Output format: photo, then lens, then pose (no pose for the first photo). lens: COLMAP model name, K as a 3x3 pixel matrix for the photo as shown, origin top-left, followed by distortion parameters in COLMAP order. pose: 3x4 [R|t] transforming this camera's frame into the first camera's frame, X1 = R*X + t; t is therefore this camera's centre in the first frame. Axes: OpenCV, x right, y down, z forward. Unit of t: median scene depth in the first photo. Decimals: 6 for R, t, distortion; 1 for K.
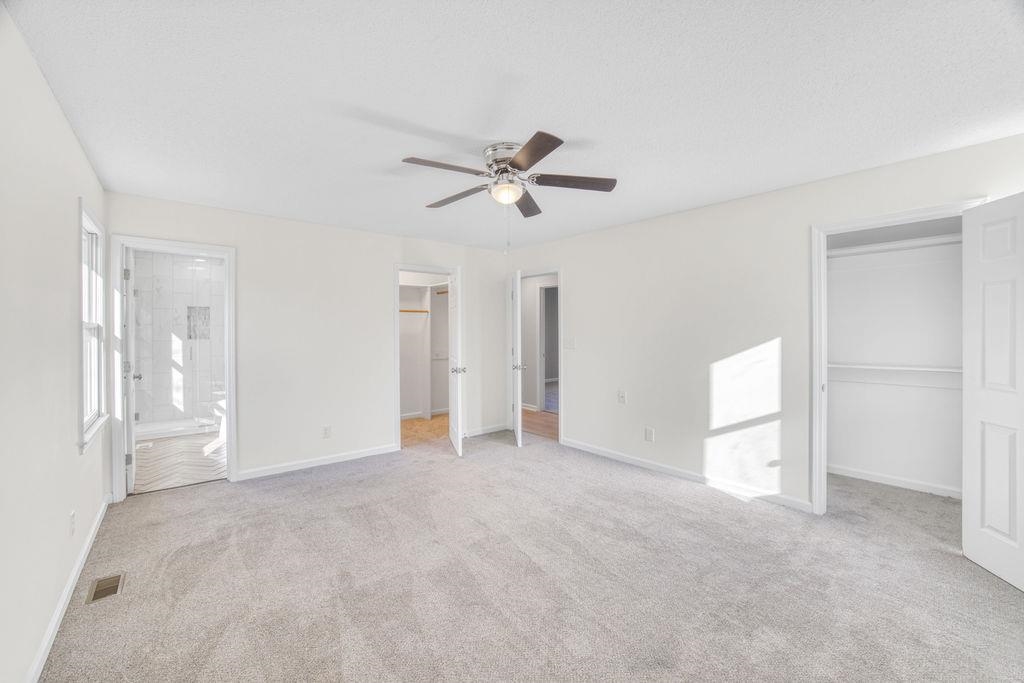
lens RADIAL K [[405.0, 0, 522.9], [0, 405.0, 339.2], [0, 0, 1]] dist [-0.021985, 0.003207]
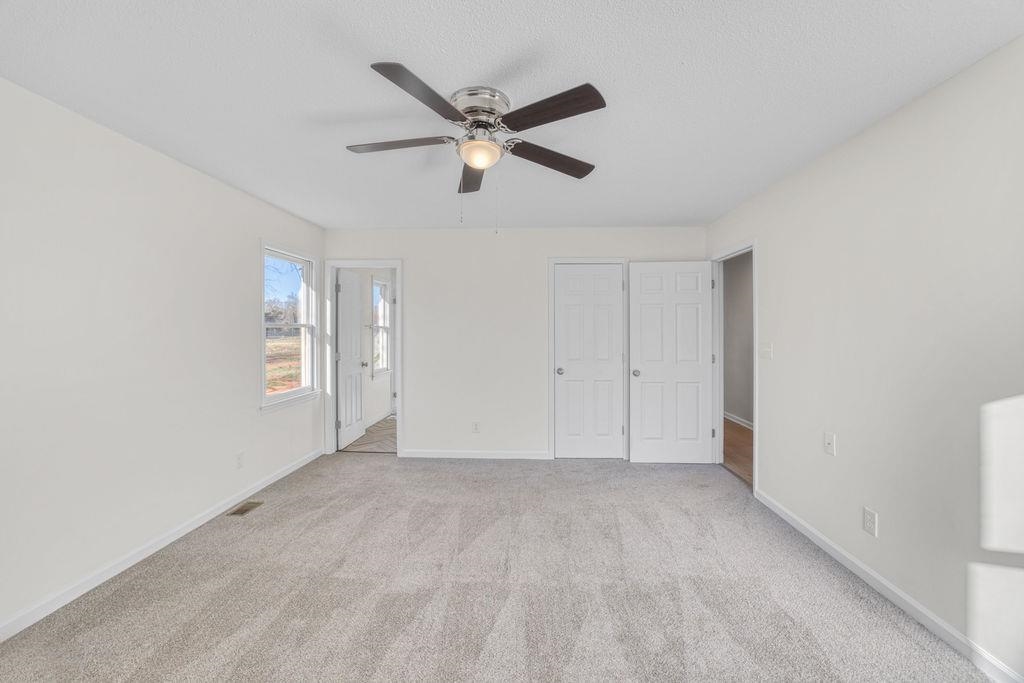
lens RADIAL K [[429.9, 0, 514.2], [0, 429.9, 339.1], [0, 0, 1]] dist [-0.020093, 0.001326]
pose [[0.733016, 0.012480, -0.680097, 0.488428], [-0.012599, 0.999909, 0.004769, -0.003942], [0.680095, 0.005073, 0.733106, 0.373674]]
